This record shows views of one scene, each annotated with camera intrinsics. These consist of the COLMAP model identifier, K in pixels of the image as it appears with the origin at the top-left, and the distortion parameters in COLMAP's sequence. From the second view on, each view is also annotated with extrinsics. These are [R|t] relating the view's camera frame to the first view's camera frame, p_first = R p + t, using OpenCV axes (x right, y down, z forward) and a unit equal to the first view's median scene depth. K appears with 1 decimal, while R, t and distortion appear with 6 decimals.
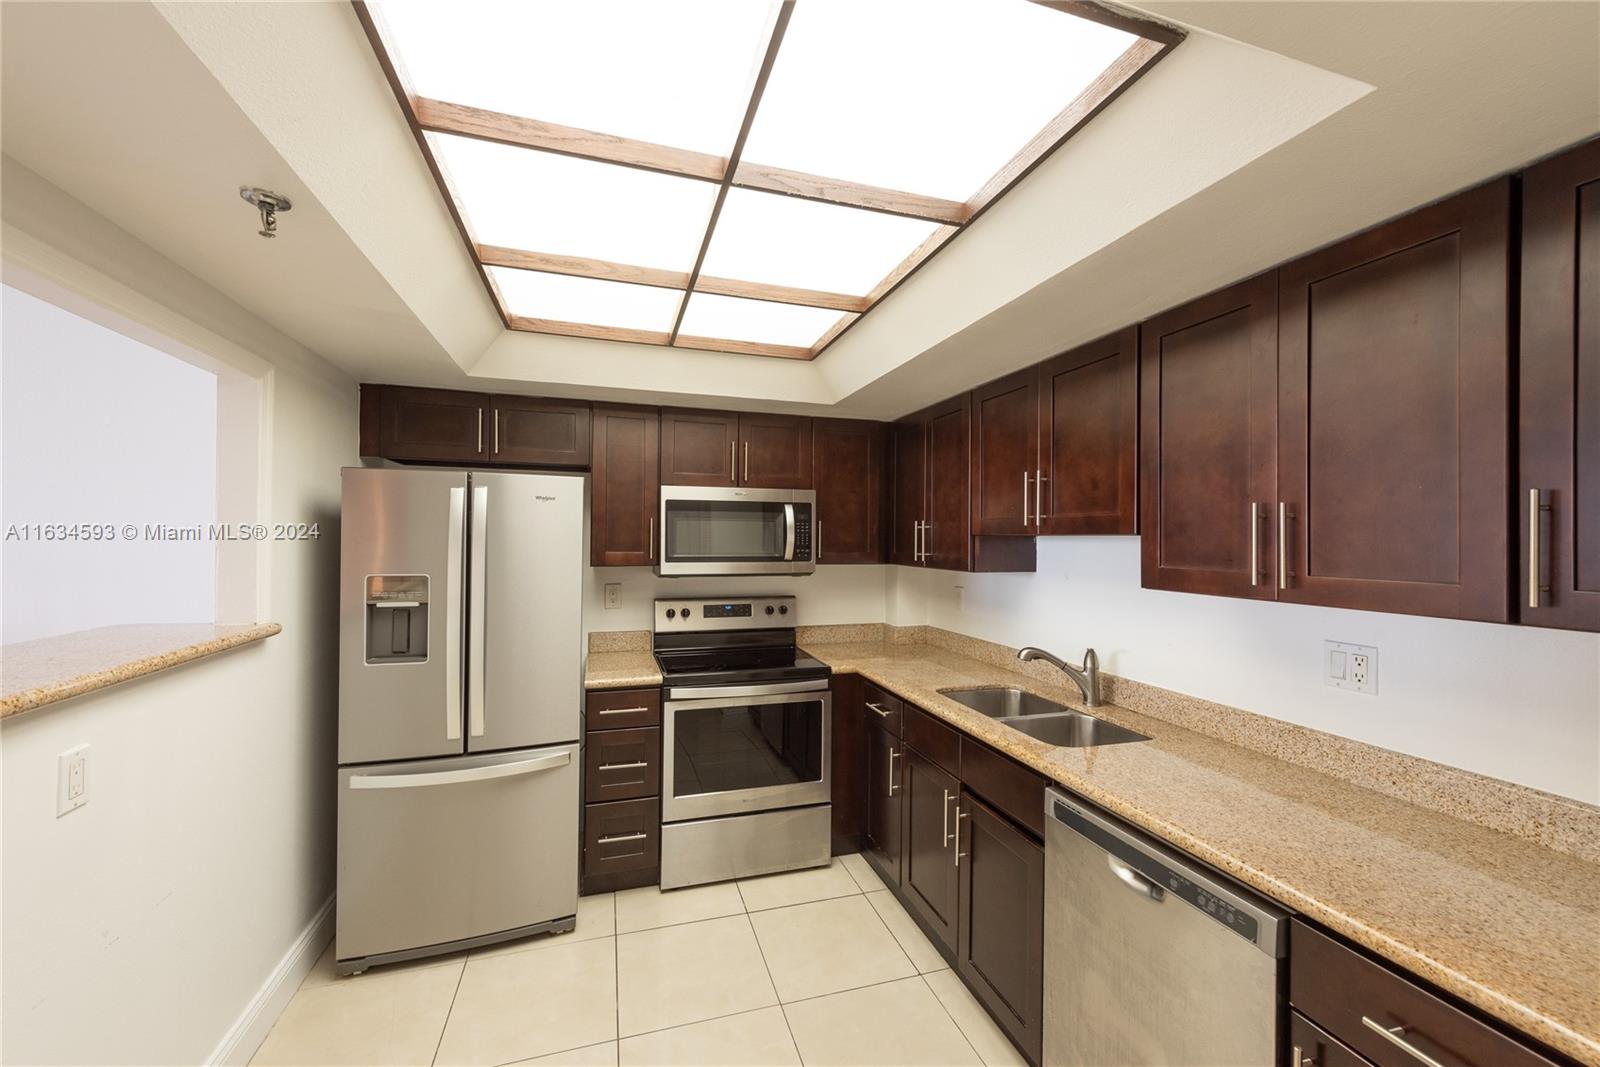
lens RADIAL K [[624.1, 0, 798.1], [0, 624.1, 536.8], [0, 0, 1]] dist [0.017974, -0.005530]
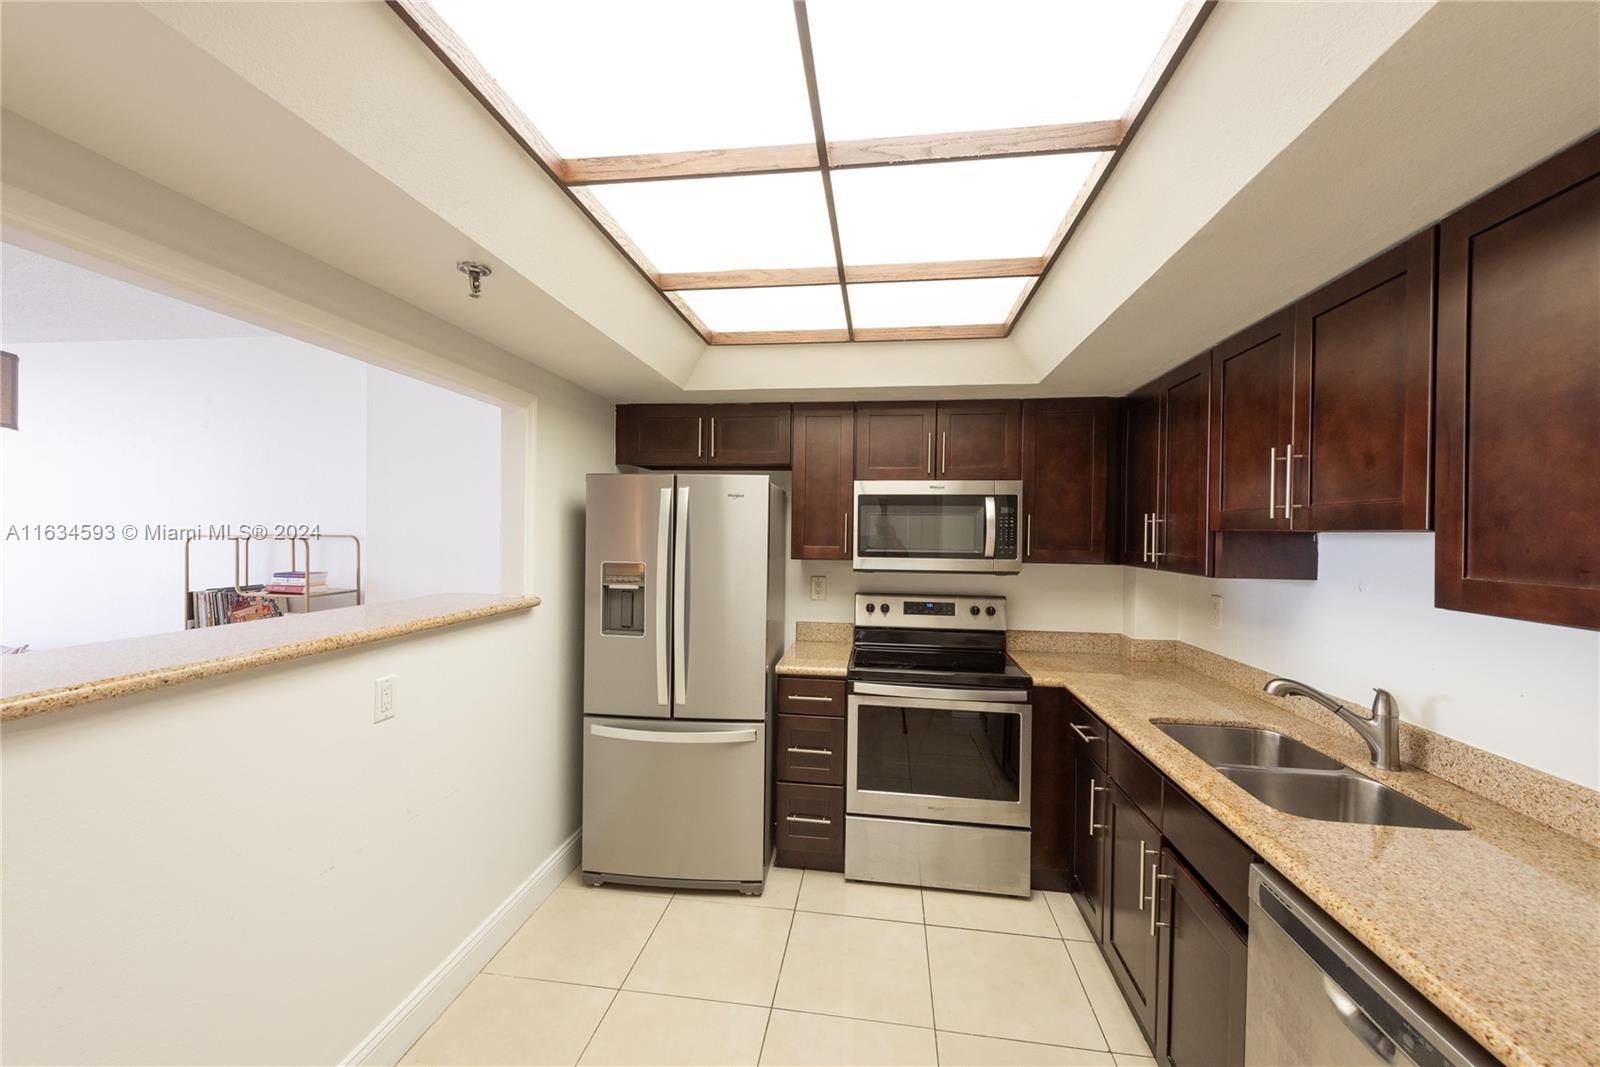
lens RADIAL K [[624.1, 0, 798.1], [0, 624.1, 536.8], [0, 0, 1]] dist [0.017974, -0.005530]
pose [[0.905364, 0.007508, -0.424571, 0.154310], [-0.004457, 0.999957, 0.008179, 0.000800], [0.424614, -0.005513, 0.905358, 0.055712]]
